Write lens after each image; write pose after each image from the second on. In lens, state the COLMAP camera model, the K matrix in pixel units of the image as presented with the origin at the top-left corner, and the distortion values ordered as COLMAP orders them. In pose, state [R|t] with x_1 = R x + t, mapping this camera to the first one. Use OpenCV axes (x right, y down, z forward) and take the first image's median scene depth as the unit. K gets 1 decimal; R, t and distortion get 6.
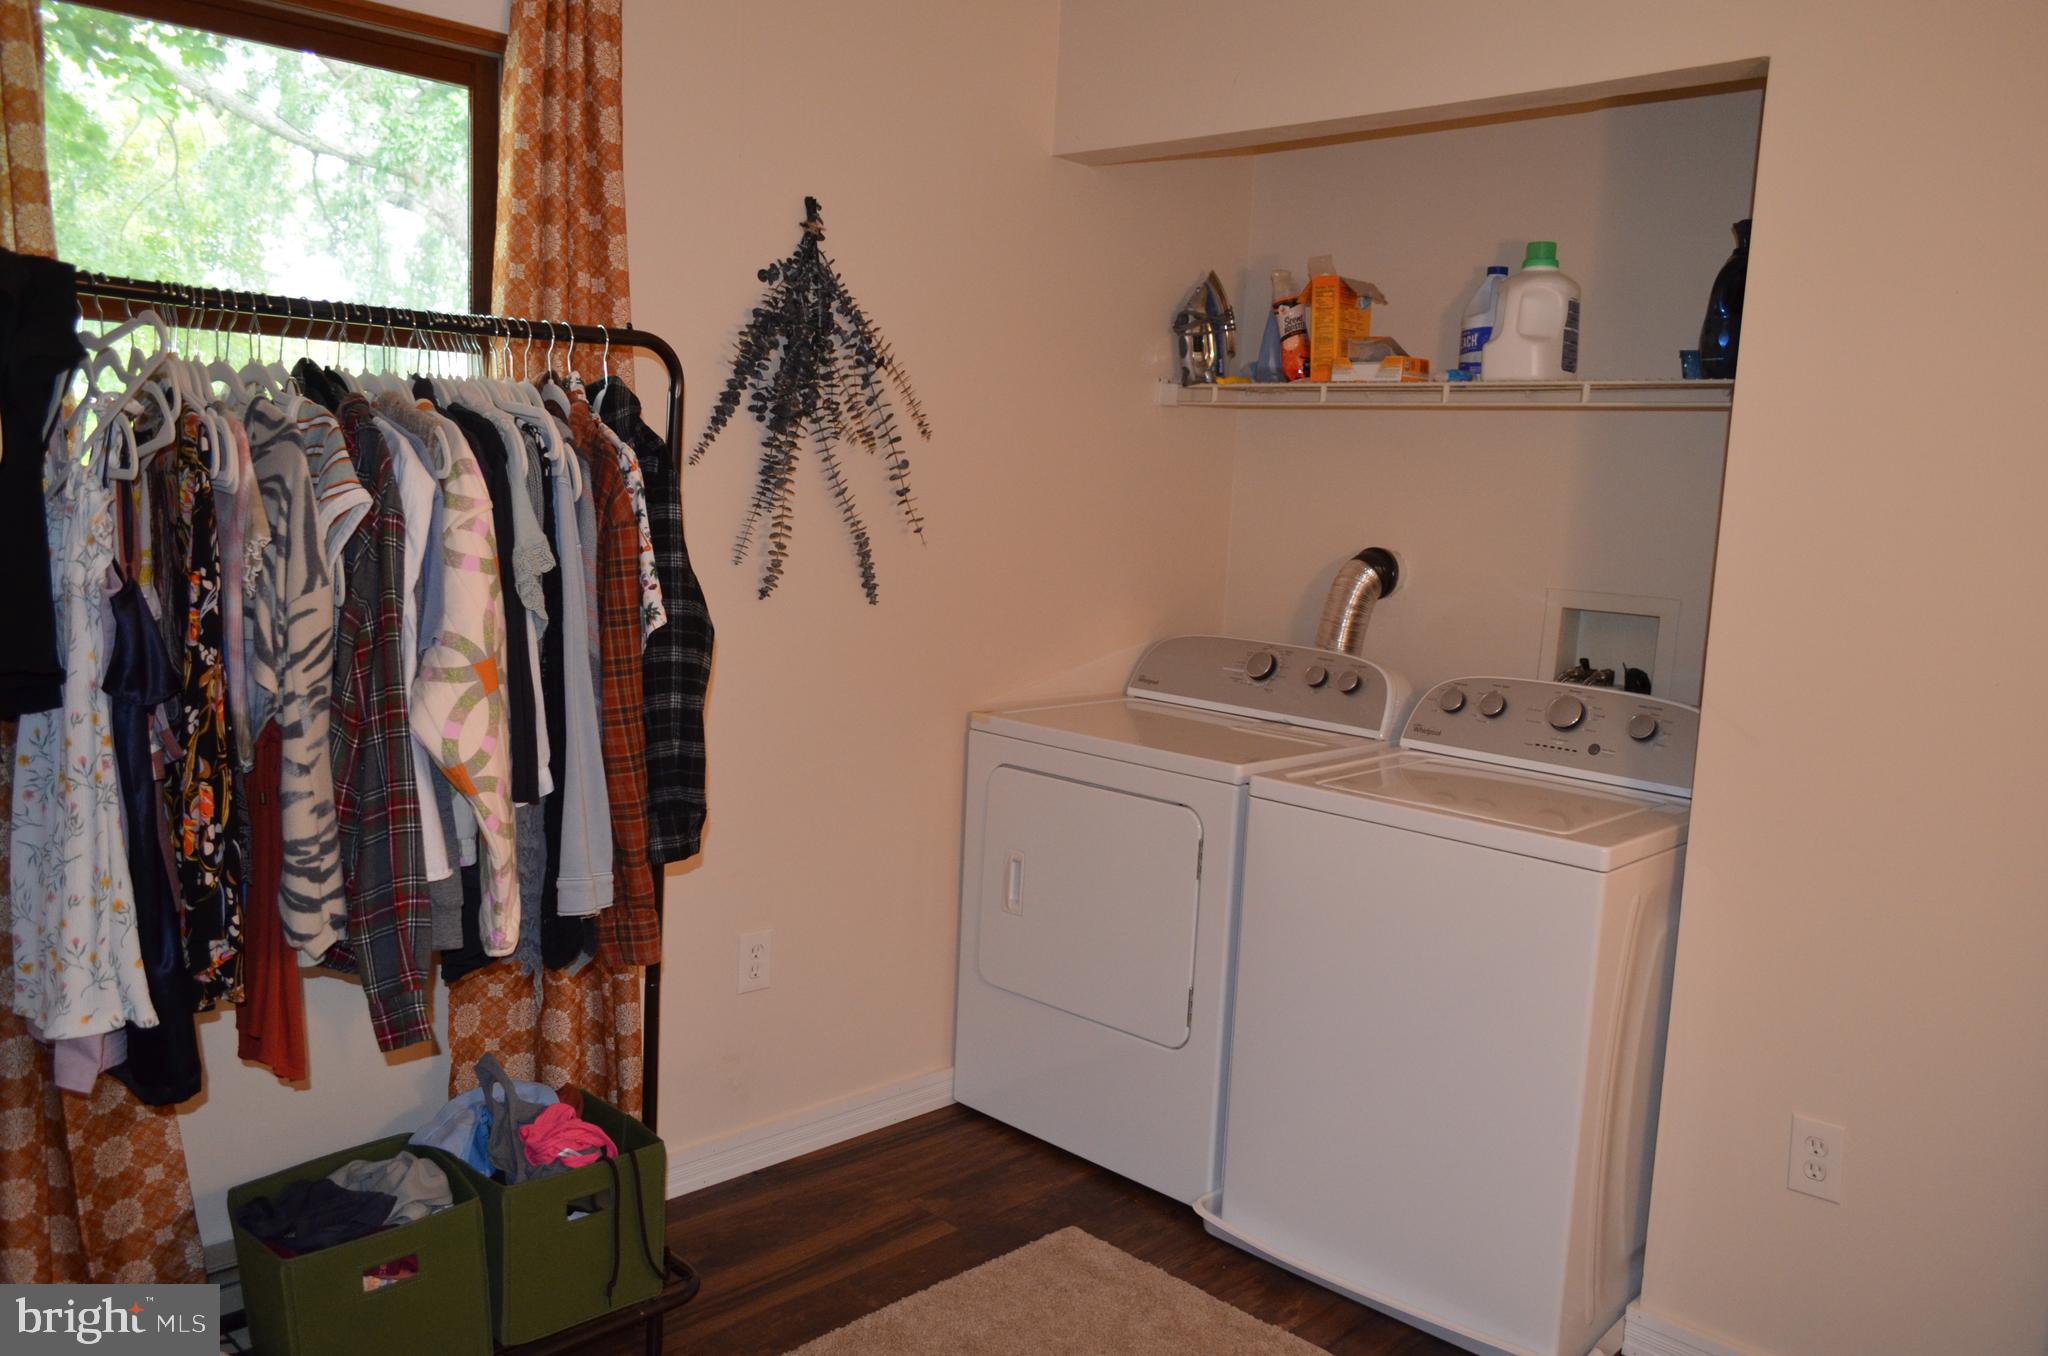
lens RADIAL K [[1595.0, 0, 1037.4], [0, 1595.0, 696.4], [0, 0, 1]] dist [-0.013738, 0.006728]
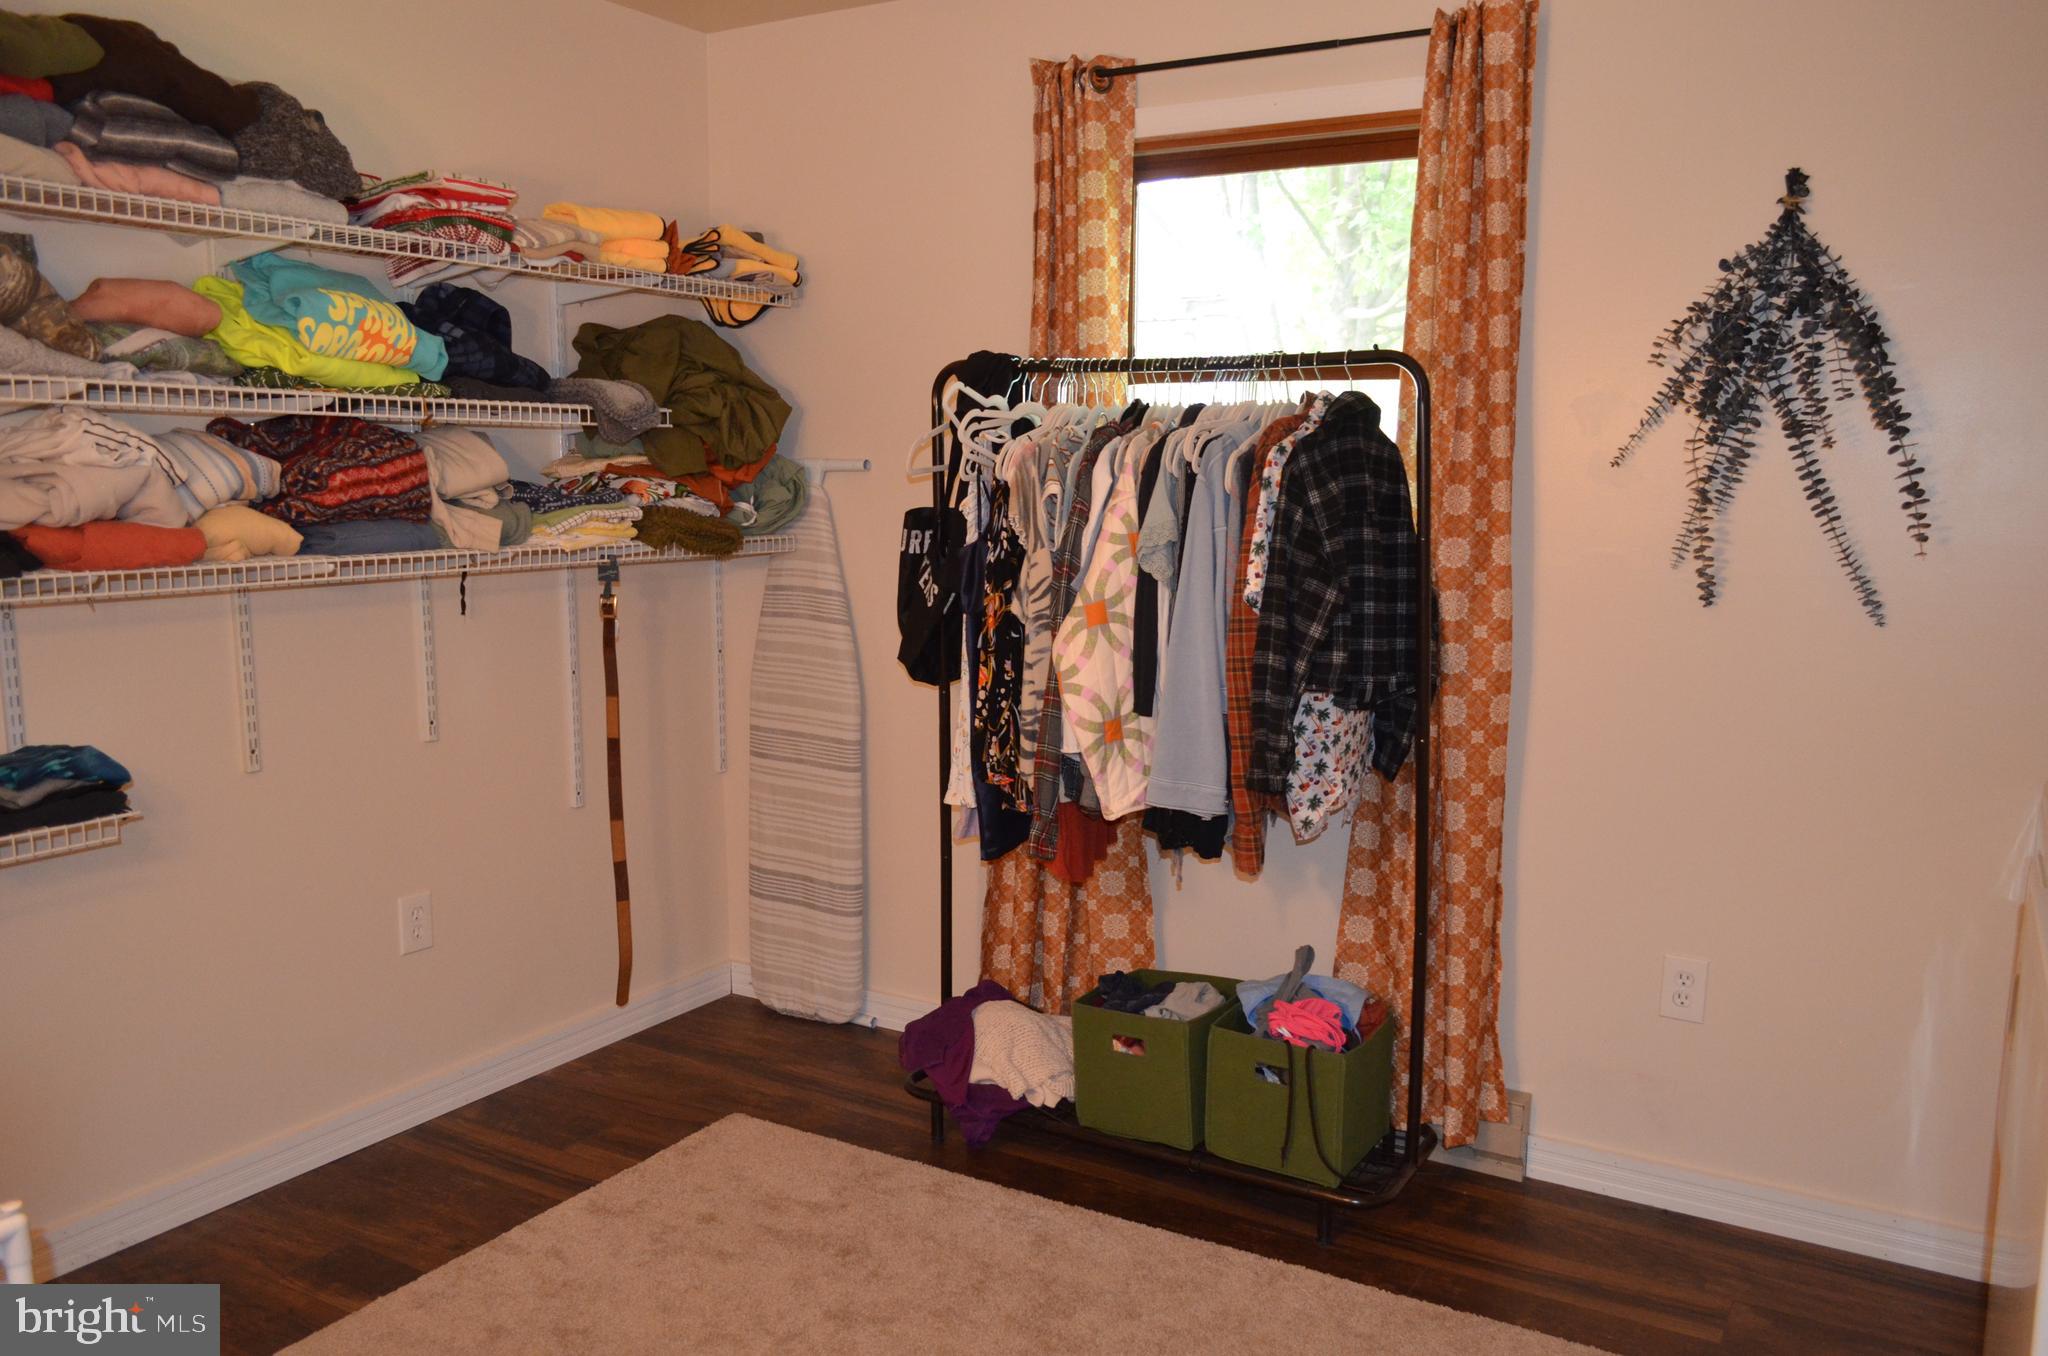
lens RADIAL K [[1595.0, 0, 1037.4], [0, 1595.0, 696.4], [0, 0, 1]] dist [-0.013738, 0.006728]
pose [[0.236034, 0.104761, -0.966081, 0.740032], [-0.133150, 0.988282, 0.074637, -0.029663], [0.962579, 0.111017, 0.247217, 0.443969]]
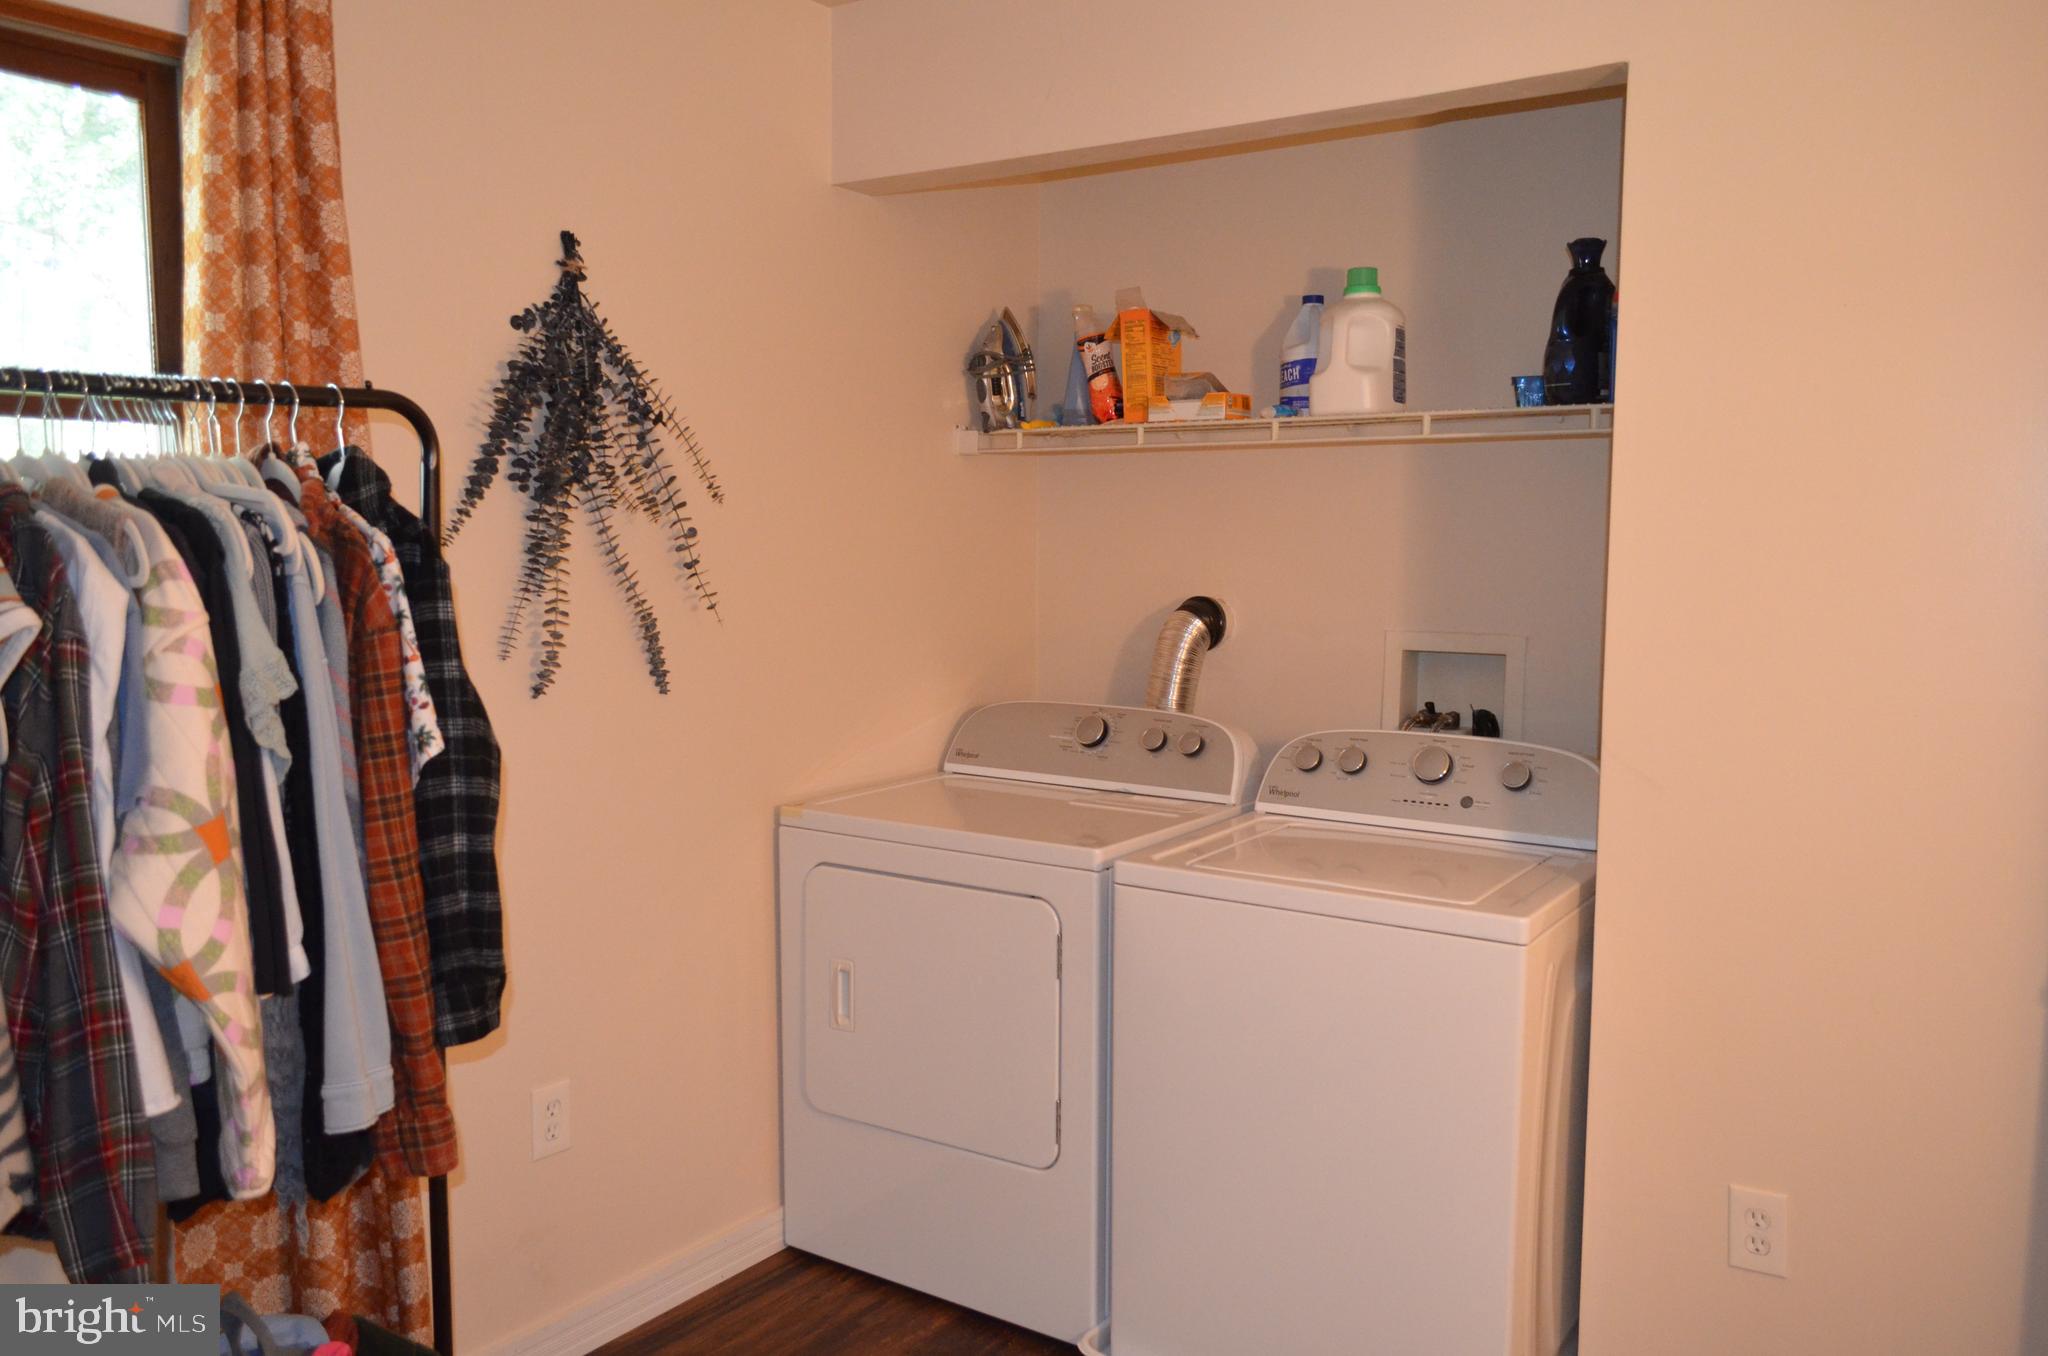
lens RADIAL K [[1595.0, 0, 1037.4], [0, 1595.0, 696.4], [0, 0, 1]] dist [-0.013738, 0.006728]
pose [[0.984237, -0.063065, 0.165229, -0.055810], [0.067682, 0.997454, -0.022459, -0.027649], [-0.163392, 0.033288, 0.986000, 0.127548]]
